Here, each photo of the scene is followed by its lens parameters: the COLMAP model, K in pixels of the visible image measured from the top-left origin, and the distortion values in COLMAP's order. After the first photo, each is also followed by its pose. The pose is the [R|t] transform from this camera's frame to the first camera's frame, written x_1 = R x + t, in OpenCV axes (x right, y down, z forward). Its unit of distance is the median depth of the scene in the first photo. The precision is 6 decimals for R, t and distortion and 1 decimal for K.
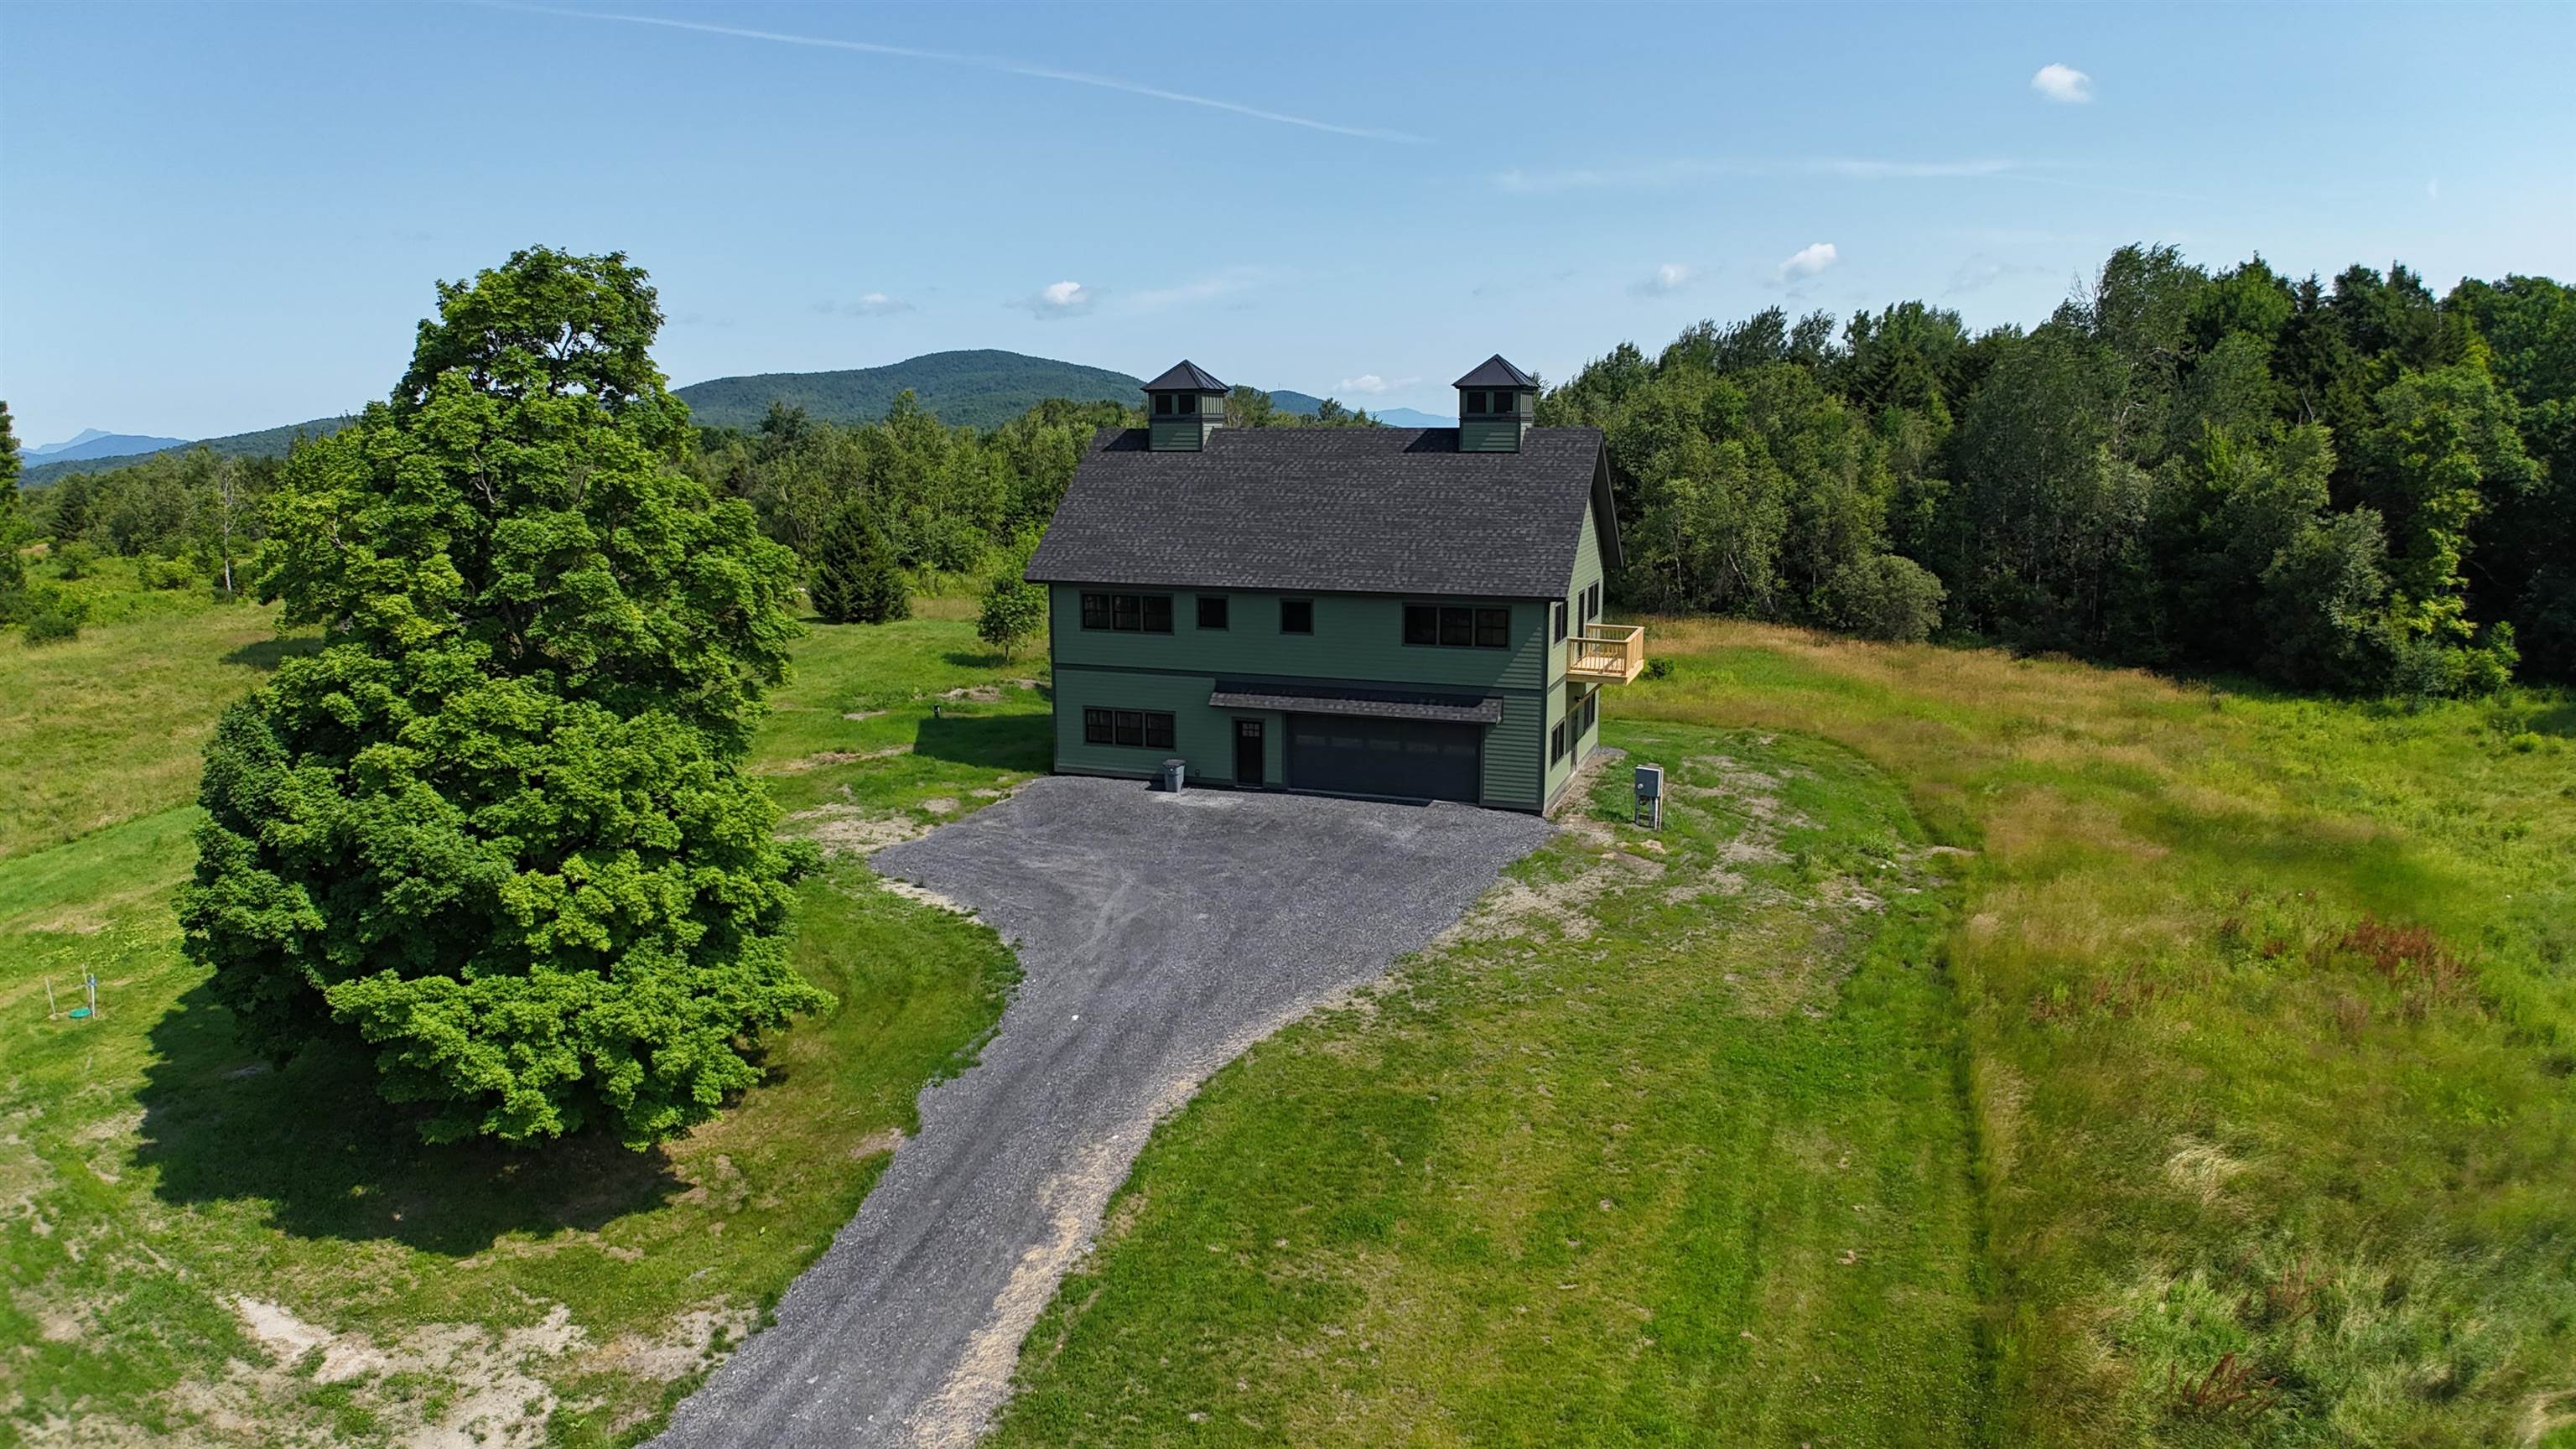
lens RADIAL K [[1584.5, 0, 1271.8], [0, 1584.5, 716.0], [0, 0, 1]] dist [-0.186944, 0.019483]
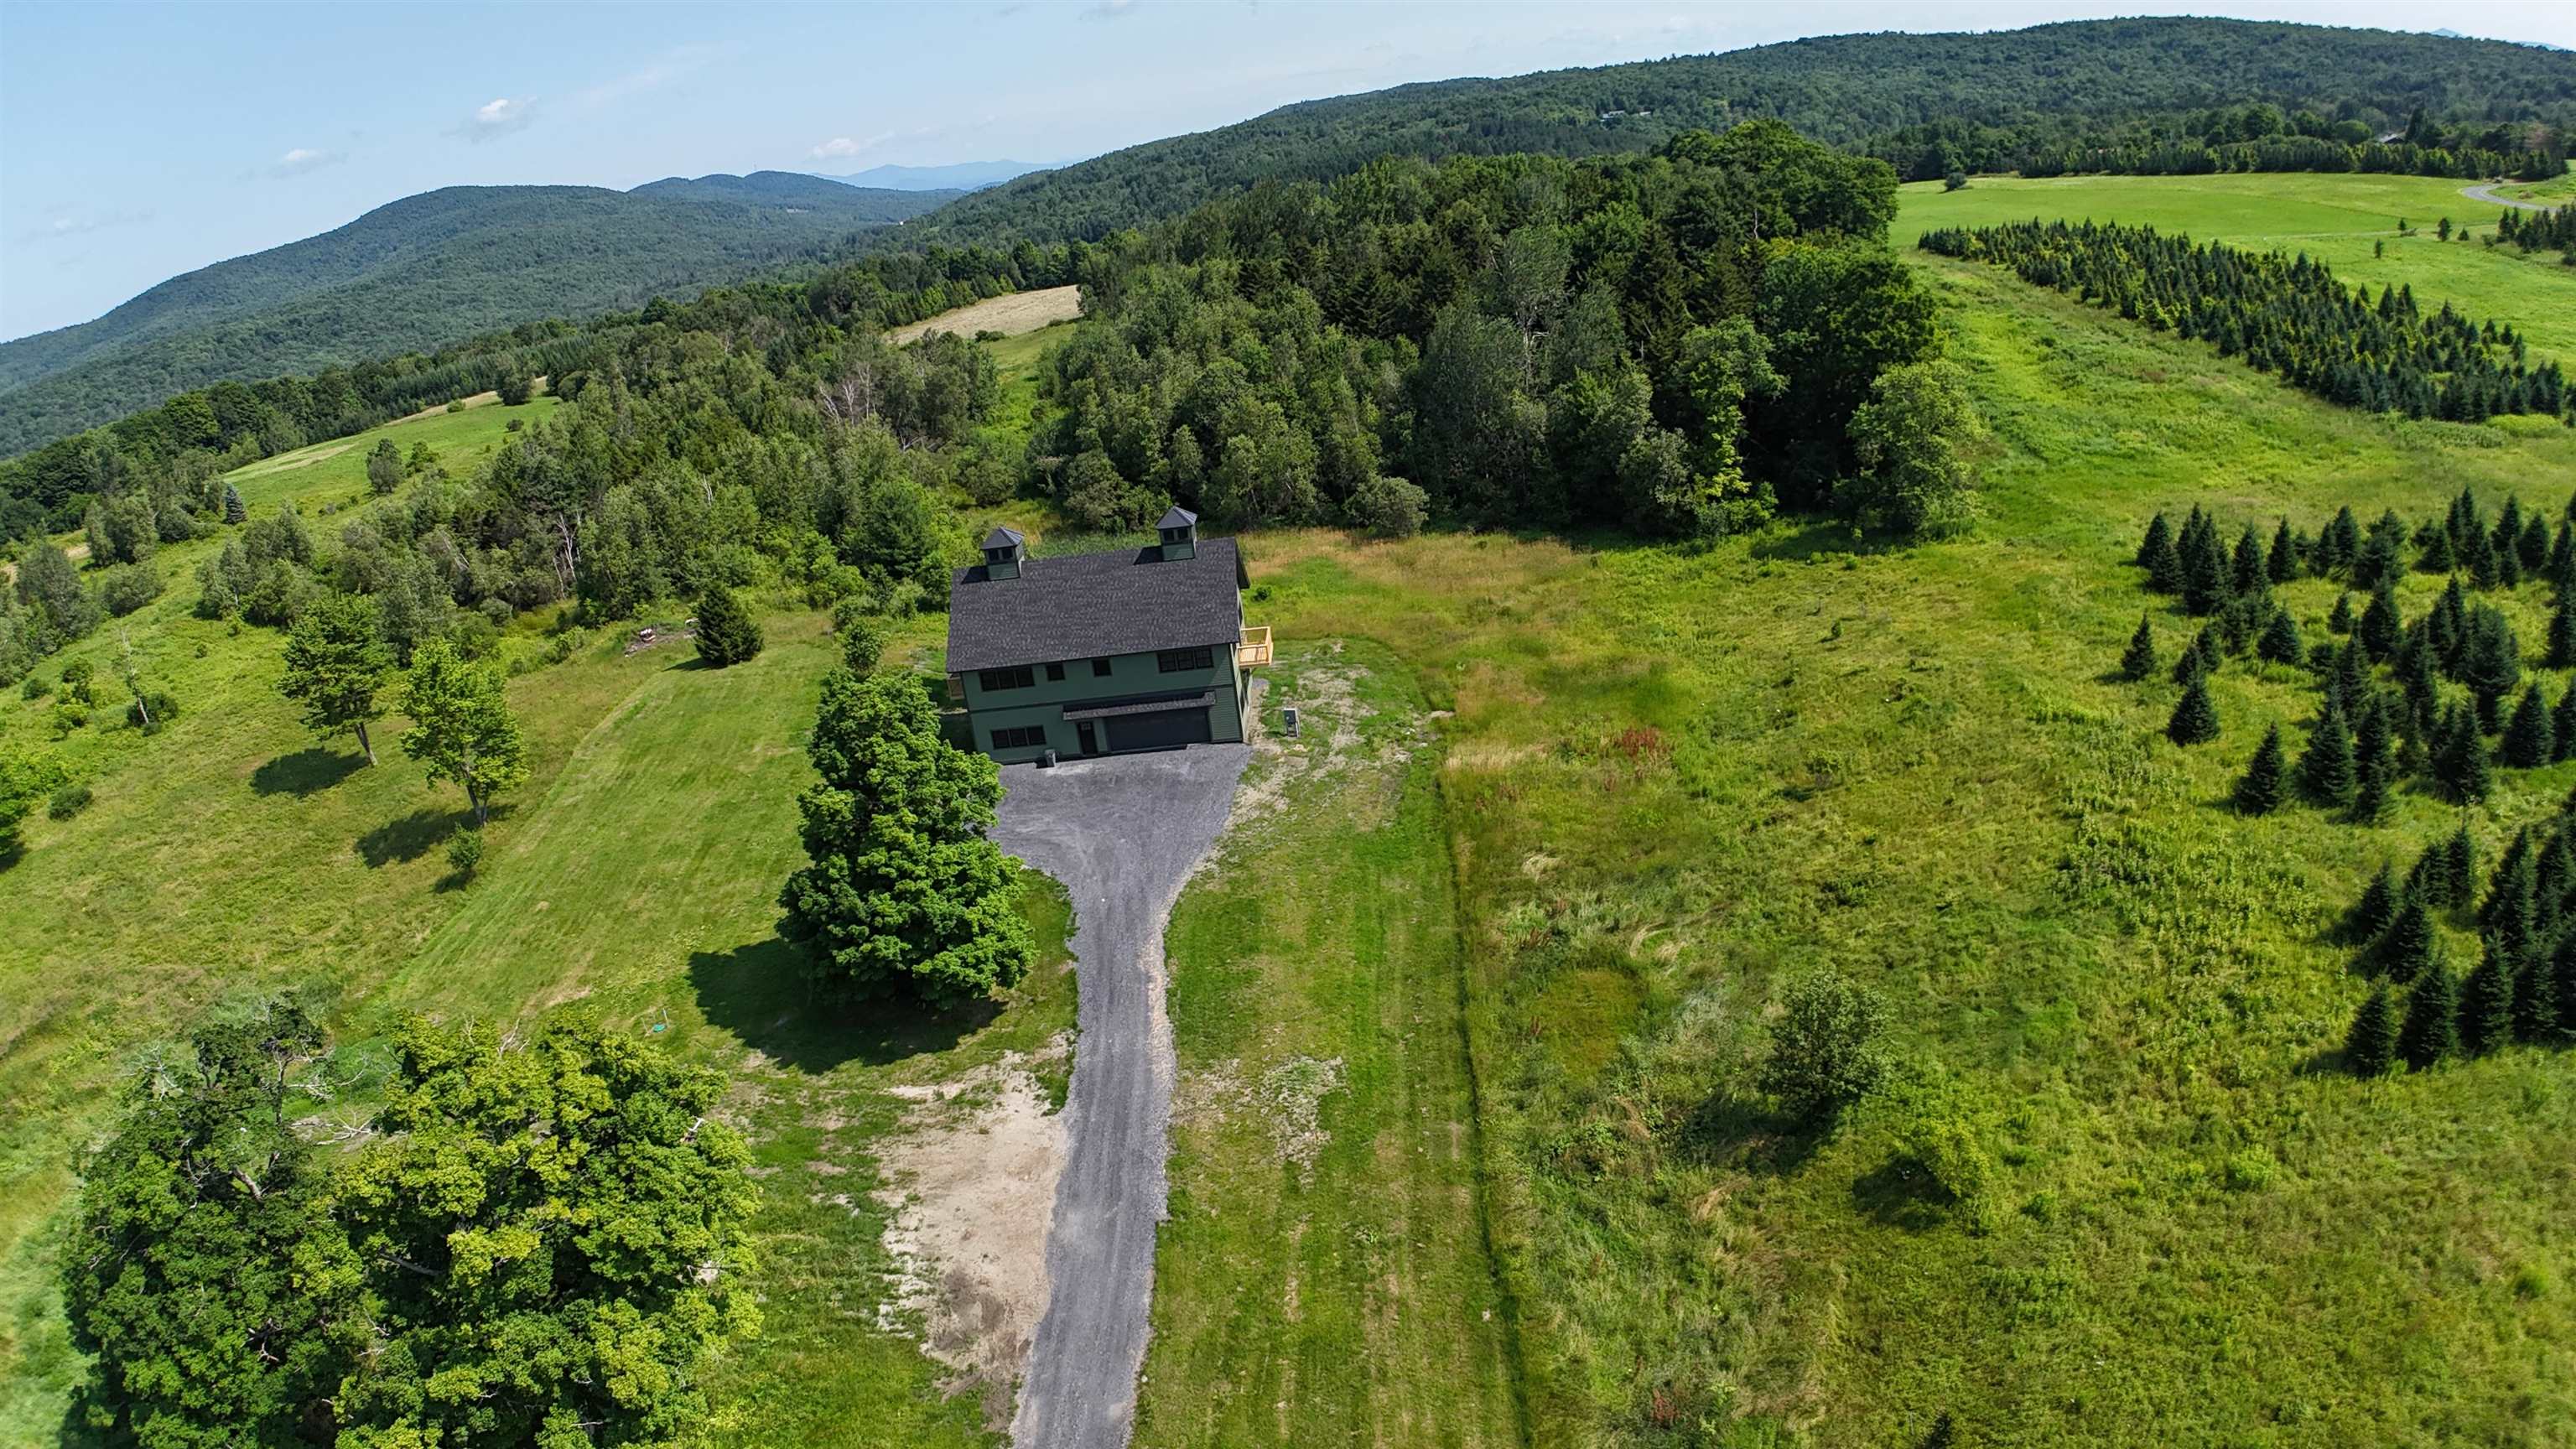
lens RADIAL K [[1584.5, 0, 1278.7], [0, 1584.5, 722.8], [0, 0, 1]] dist [-0.186944, 0.019483]
pose [[0.942381, -0.217158, 0.254482, -0.281783], [0.172316, 0.967100, 0.187147, -0.316229], [-0.286750, -0.132512, 0.948796, -0.891261]]
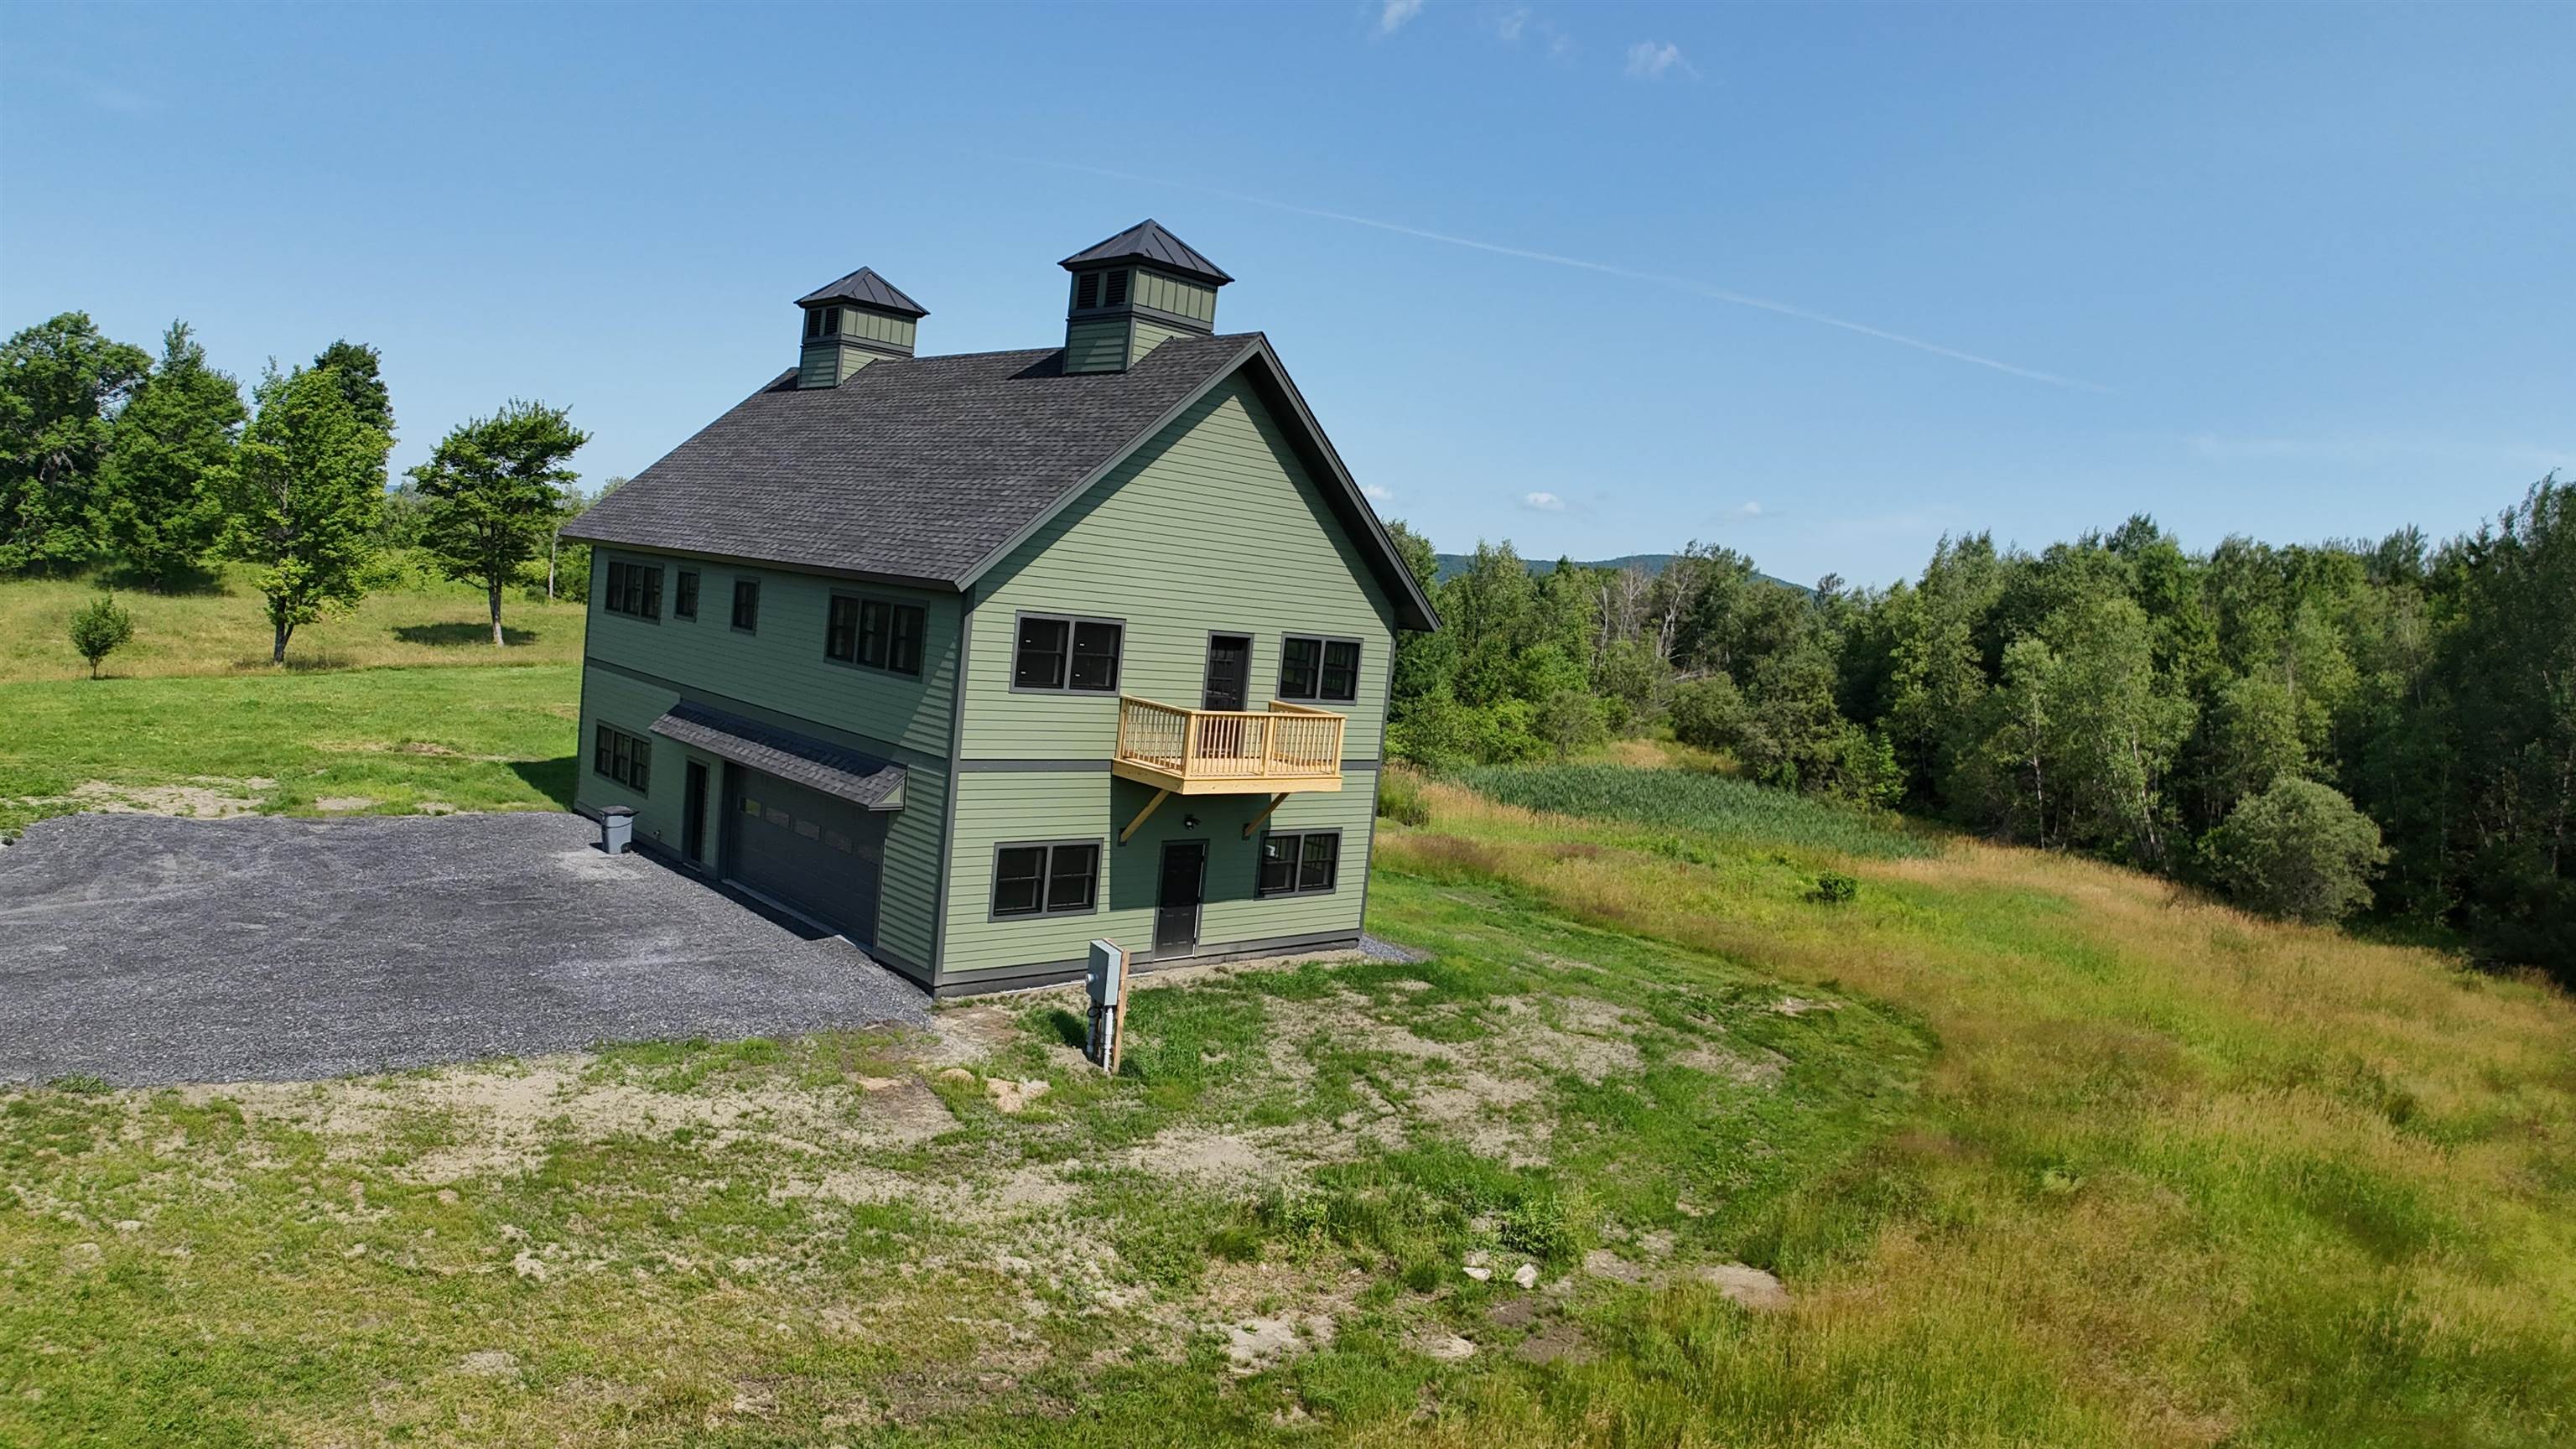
lens RADIAL K [[1584.5, 0, 1279.7], [0, 1584.5, 710.1], [0, 0, 1]] dist [-0.186944, 0.019483]
pose [[0.900192, 0.133730, -0.414453, 0.458612], [-0.185878, 0.978628, -0.087957, -0.006763], [0.393832, 0.156216, 0.905811, 0.516985]]
